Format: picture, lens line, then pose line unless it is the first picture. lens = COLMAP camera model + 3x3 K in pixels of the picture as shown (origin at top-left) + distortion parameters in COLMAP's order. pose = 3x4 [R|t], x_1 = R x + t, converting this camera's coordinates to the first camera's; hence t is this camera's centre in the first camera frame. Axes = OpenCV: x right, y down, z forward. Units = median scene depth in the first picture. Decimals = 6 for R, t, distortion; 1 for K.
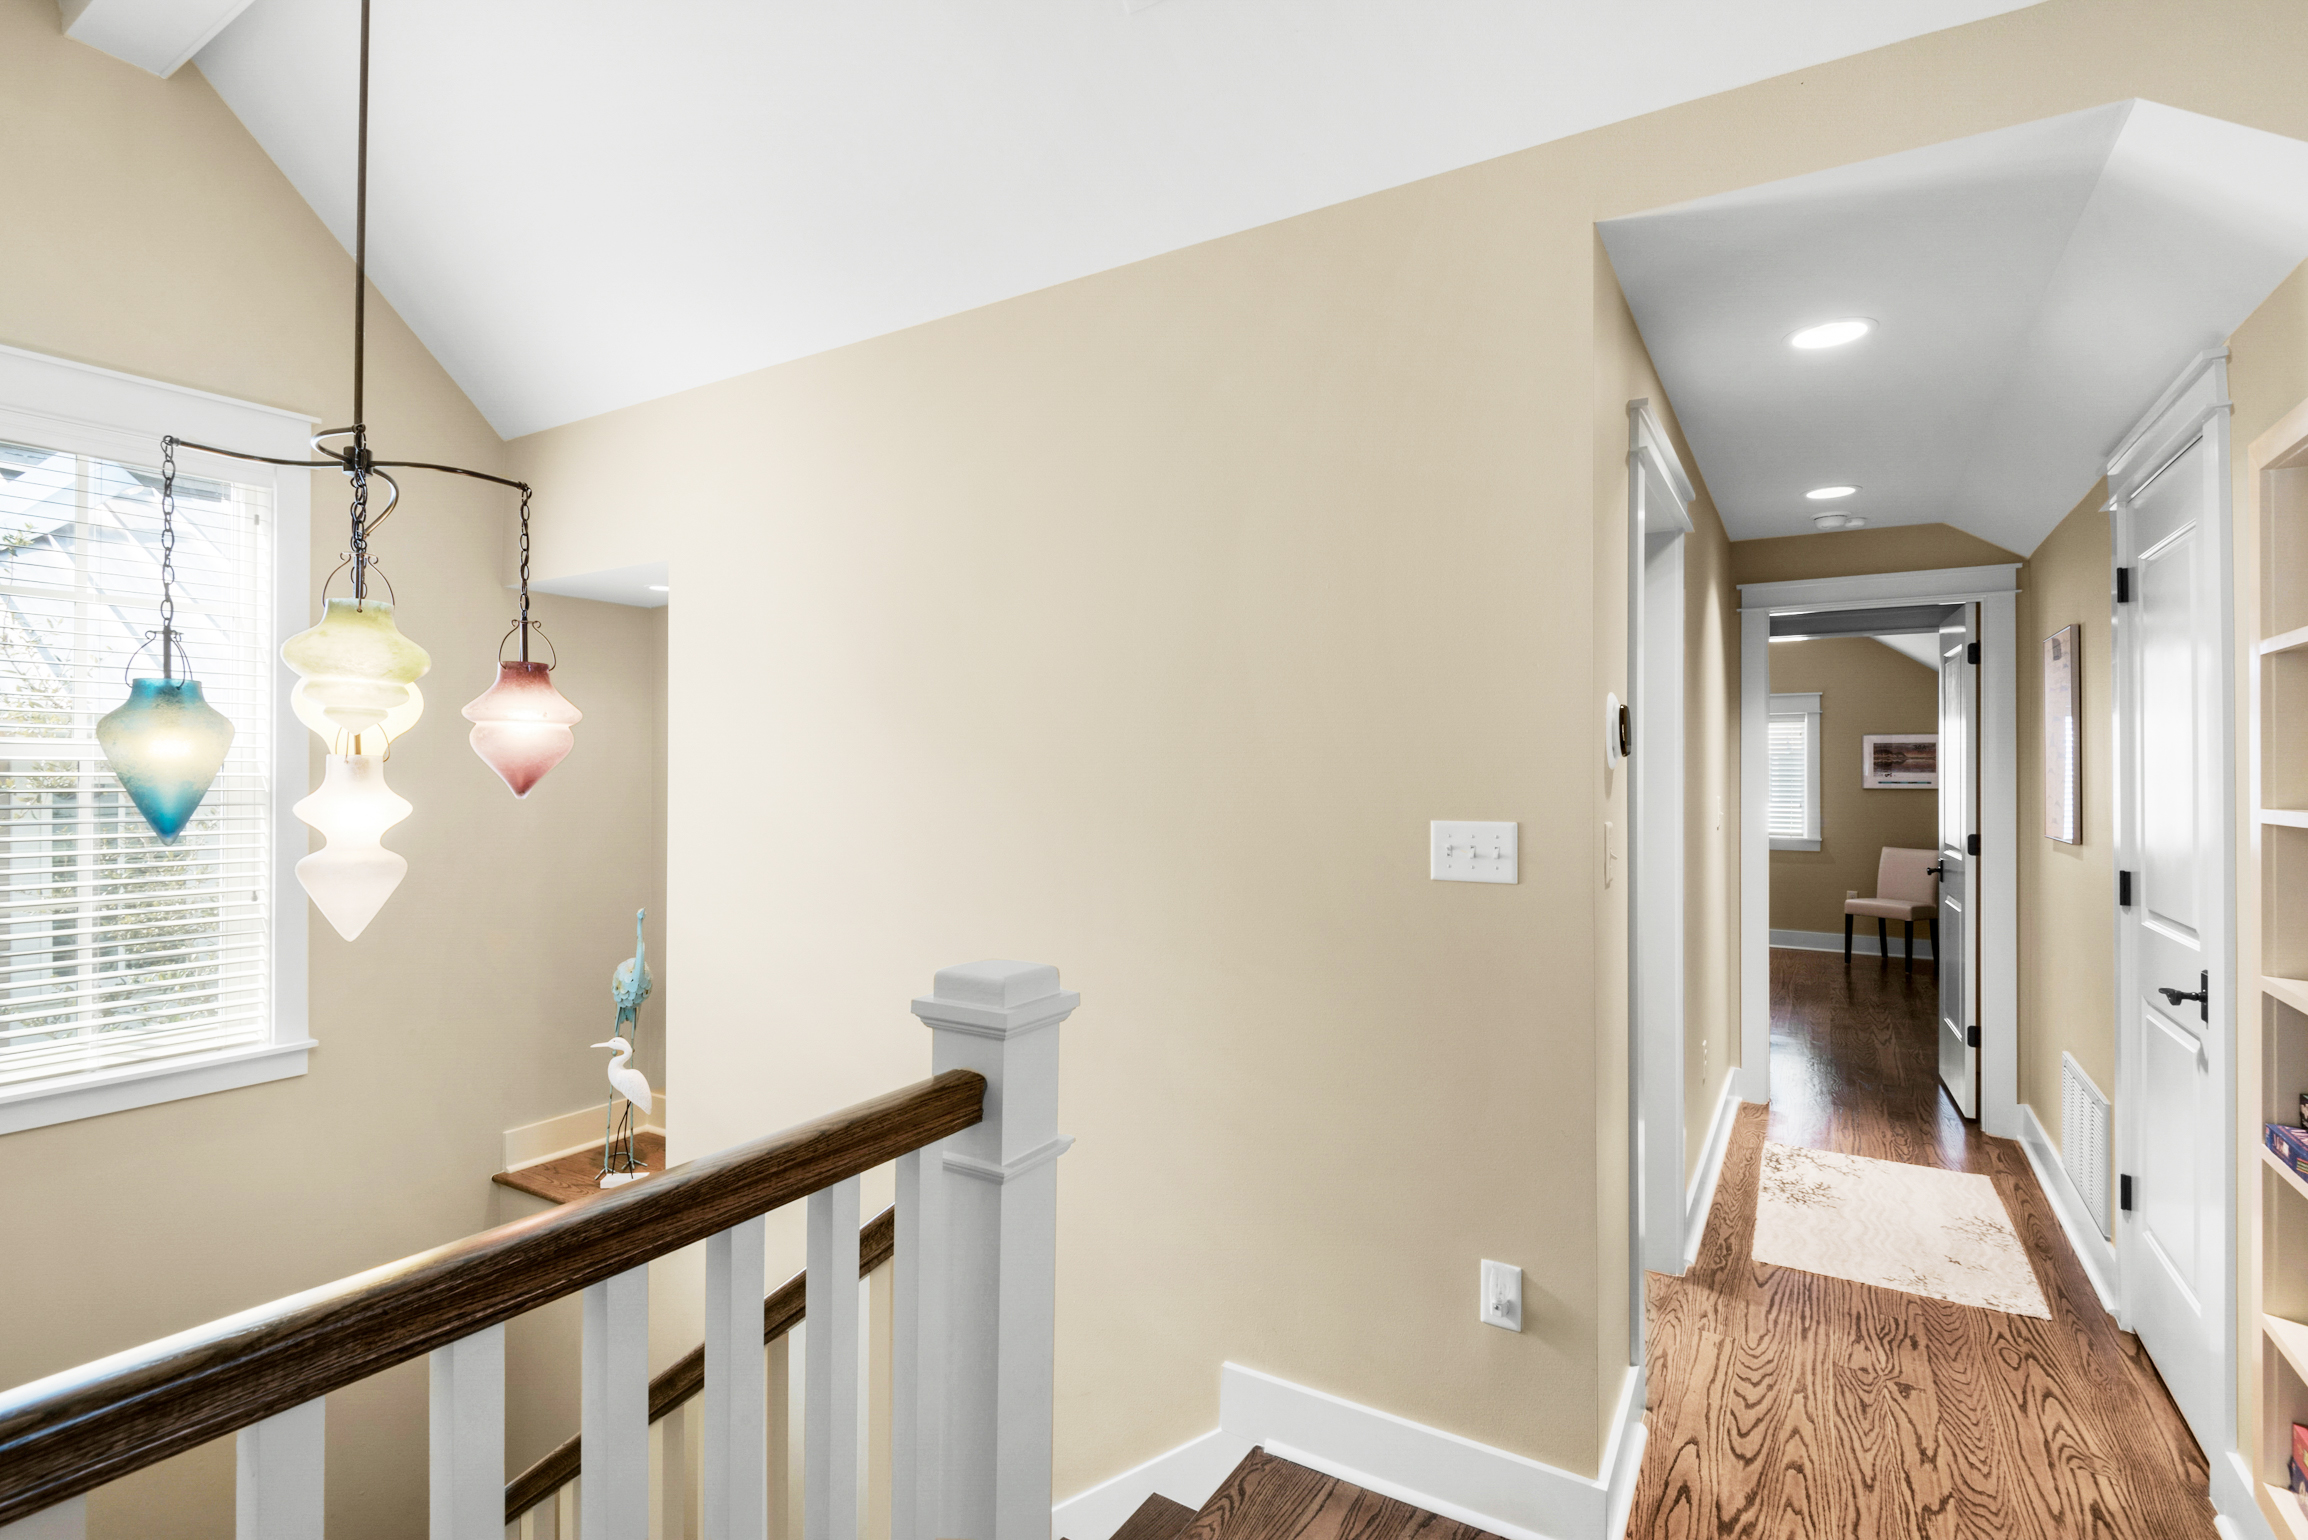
lens RADIAL K [[1105.3, 0, 1153.7], [0, 1105.3, 768.9], [0, 0, 1]] dist [0.000171, -0.000034]
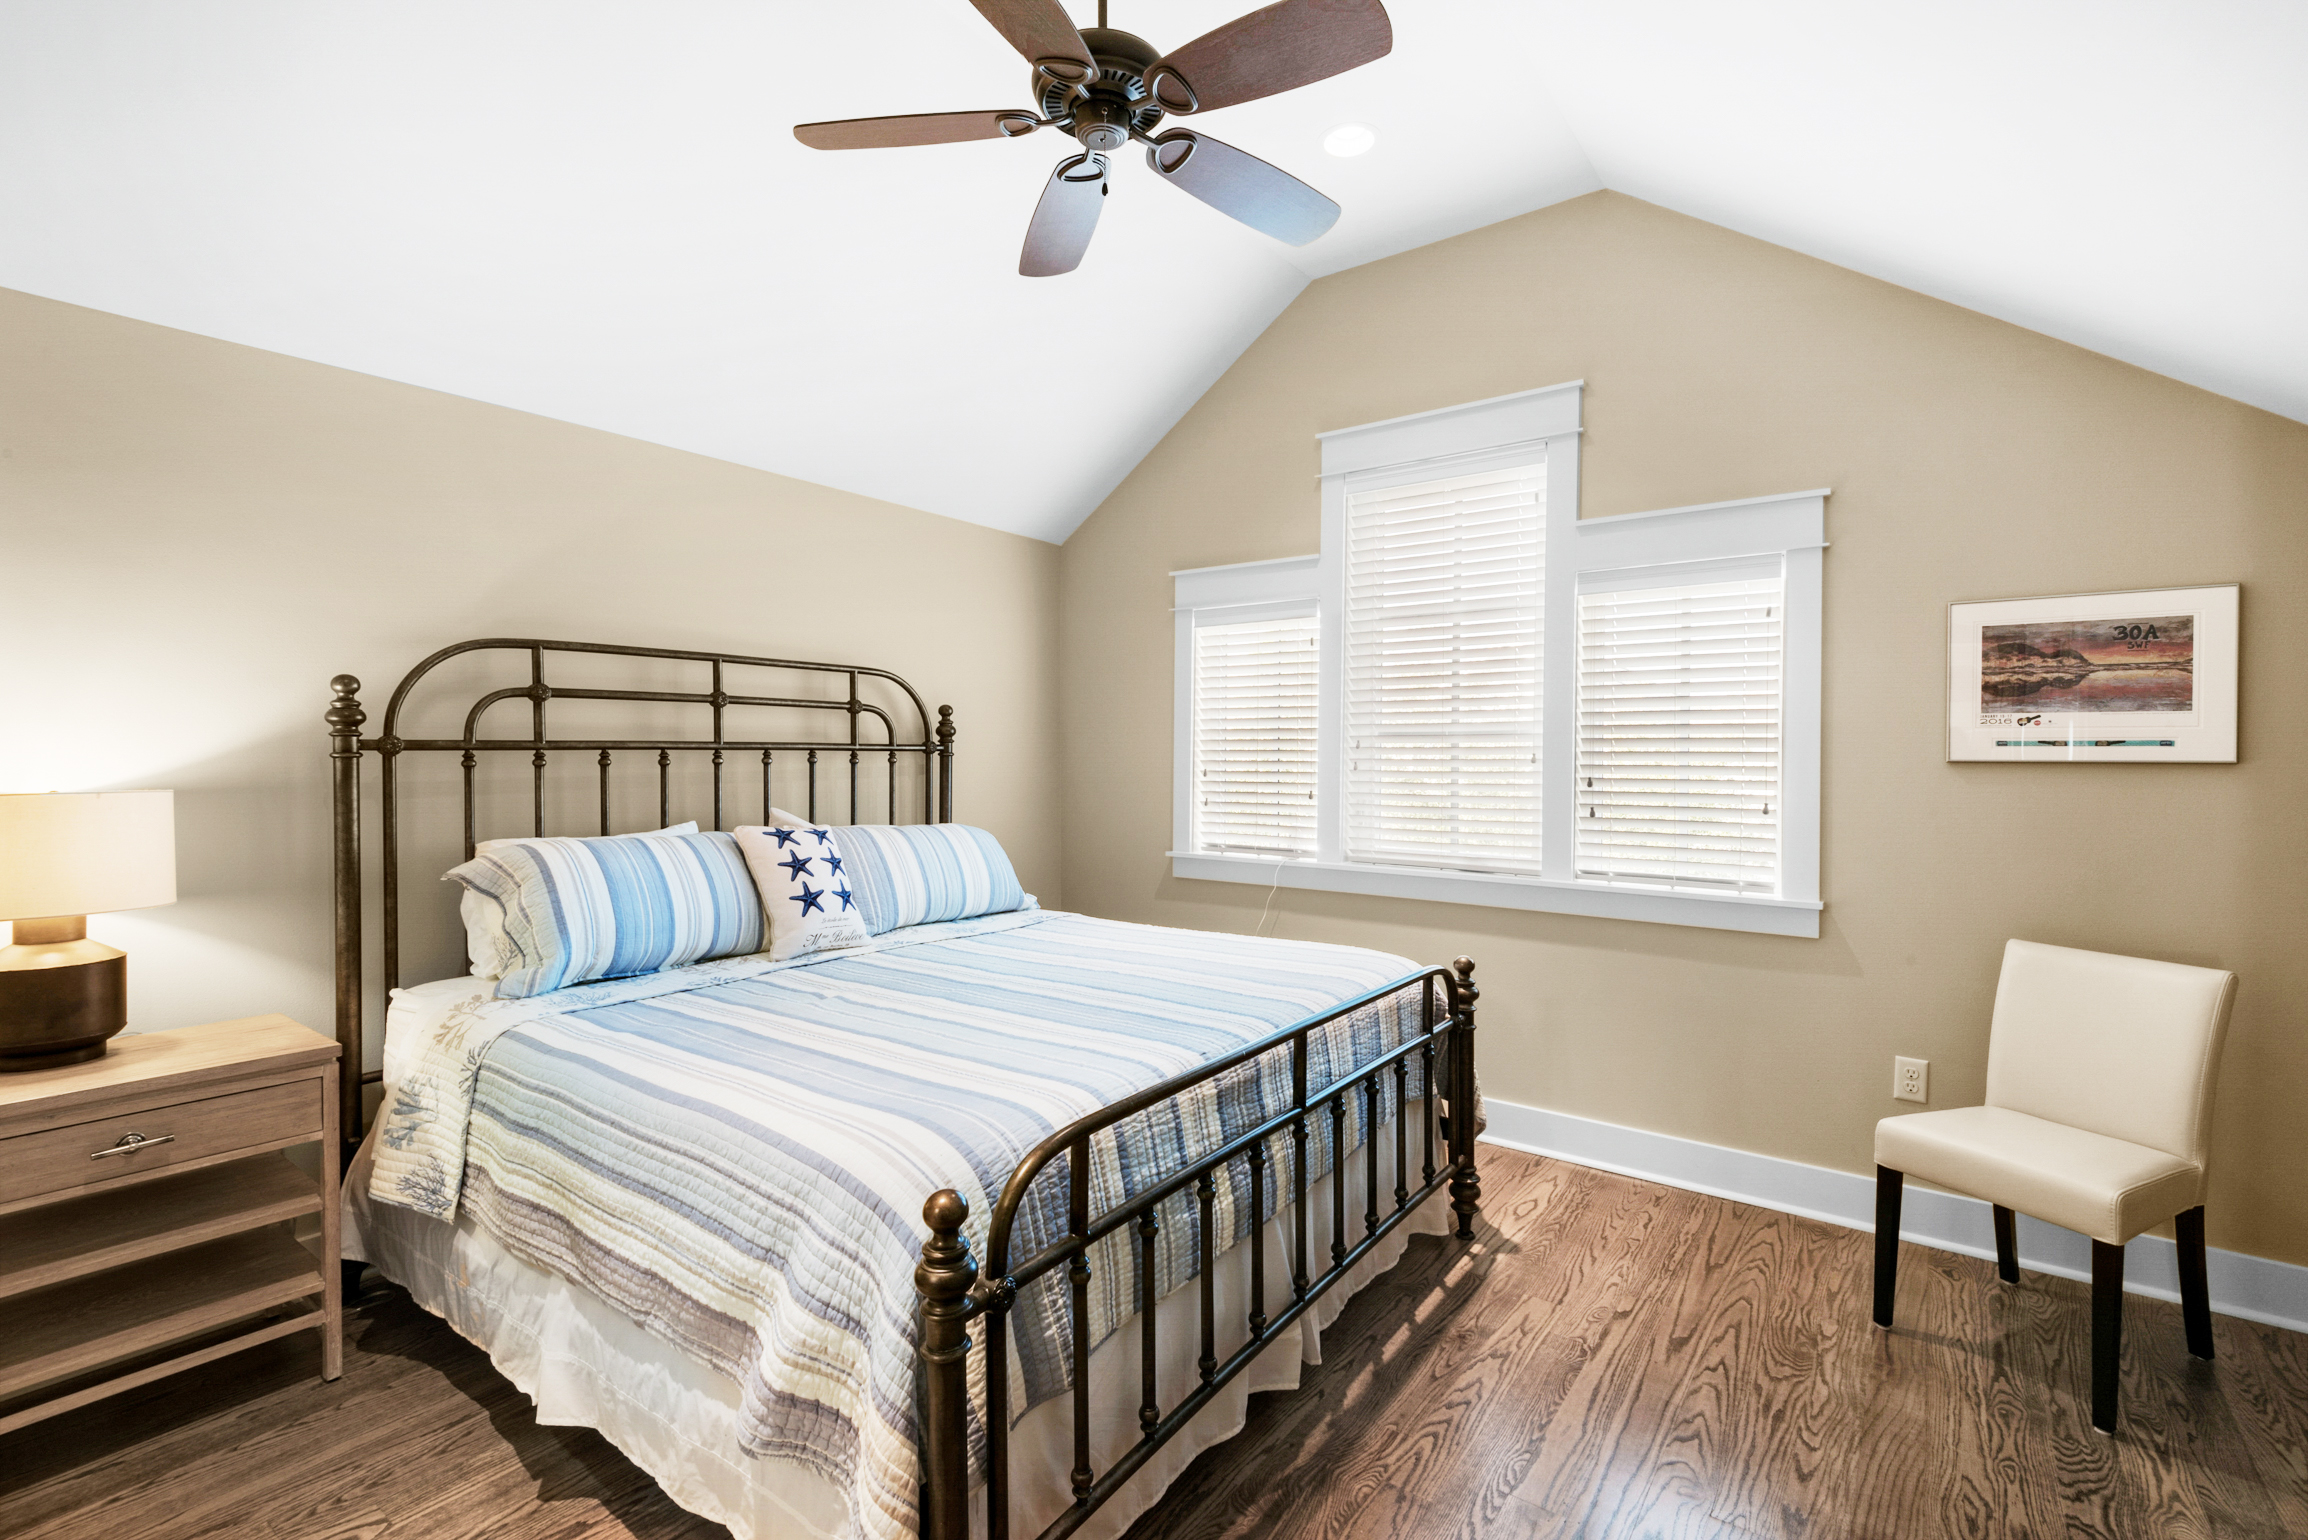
lens RADIAL K [[1049.7, 0, 1151.9], [0, 1049.7, 768.2], [0, 0, 1]] dist [-0.002581, -0.000037]
pose [[0.996373, -0.002117, -0.085071, 0.433431], [0.004443, 0.999621, 0.027170, 0.010052], [0.084982, -0.027450, 0.996004, 0.669837]]
